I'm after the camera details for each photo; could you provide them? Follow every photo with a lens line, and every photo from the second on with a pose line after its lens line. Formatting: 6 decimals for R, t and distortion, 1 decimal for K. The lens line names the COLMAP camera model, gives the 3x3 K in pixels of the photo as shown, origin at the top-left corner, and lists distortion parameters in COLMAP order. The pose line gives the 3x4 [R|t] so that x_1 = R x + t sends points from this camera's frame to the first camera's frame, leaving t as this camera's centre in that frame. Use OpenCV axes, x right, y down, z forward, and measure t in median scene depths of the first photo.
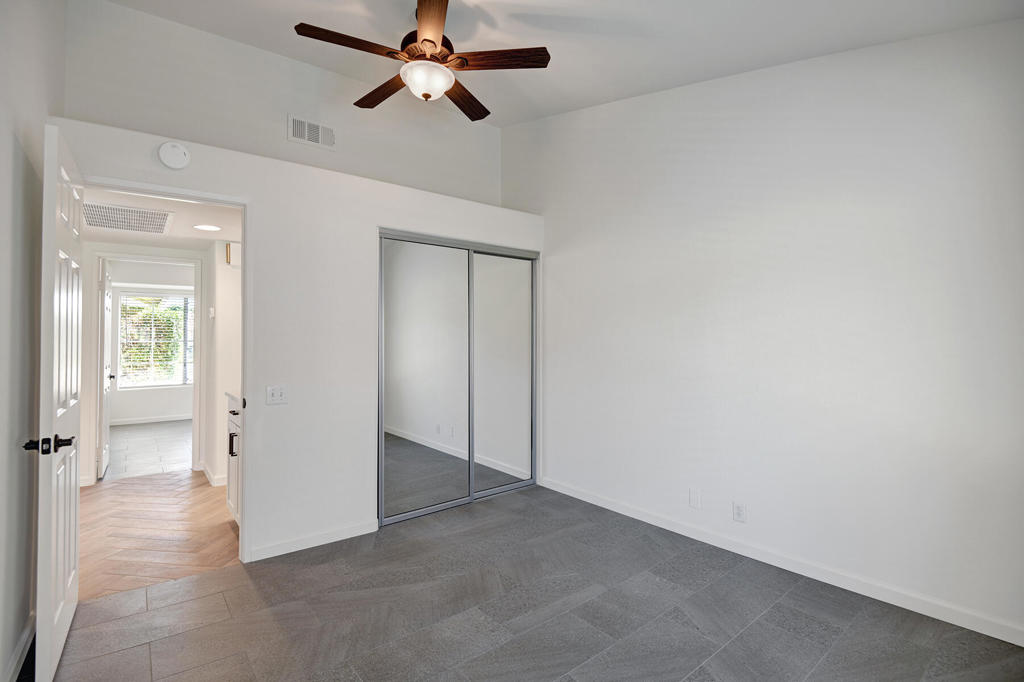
lens RADIAL K [[473.9, 0, 511.4], [0, 473.9, 336.3], [0, 0, 1]] dist [-0.025277, -0.002593]
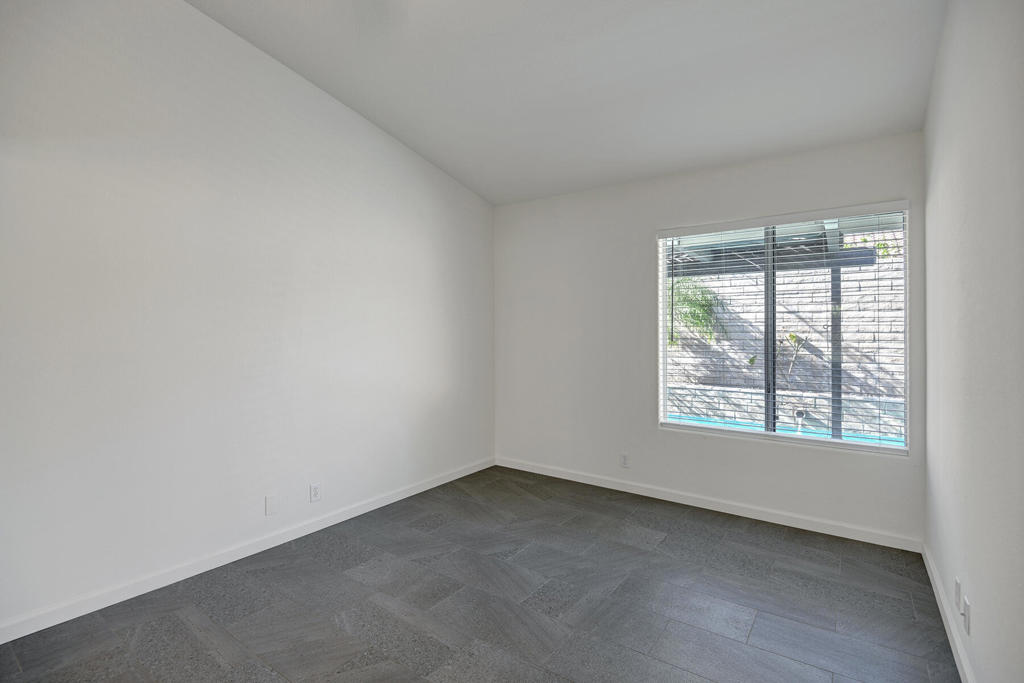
lens RADIAL K [[473.9, 0, 516.4], [0, 473.9, 336.3], [0, 0, 1]] dist [-0.025277, -0.002593]
pose [[-0.255919, -0.004296, 0.966689, -0.781961], [0.000153, 0.999990, 0.004484, 0.017494], [-0.966698, 0.001295, -0.255915, 0.978369]]
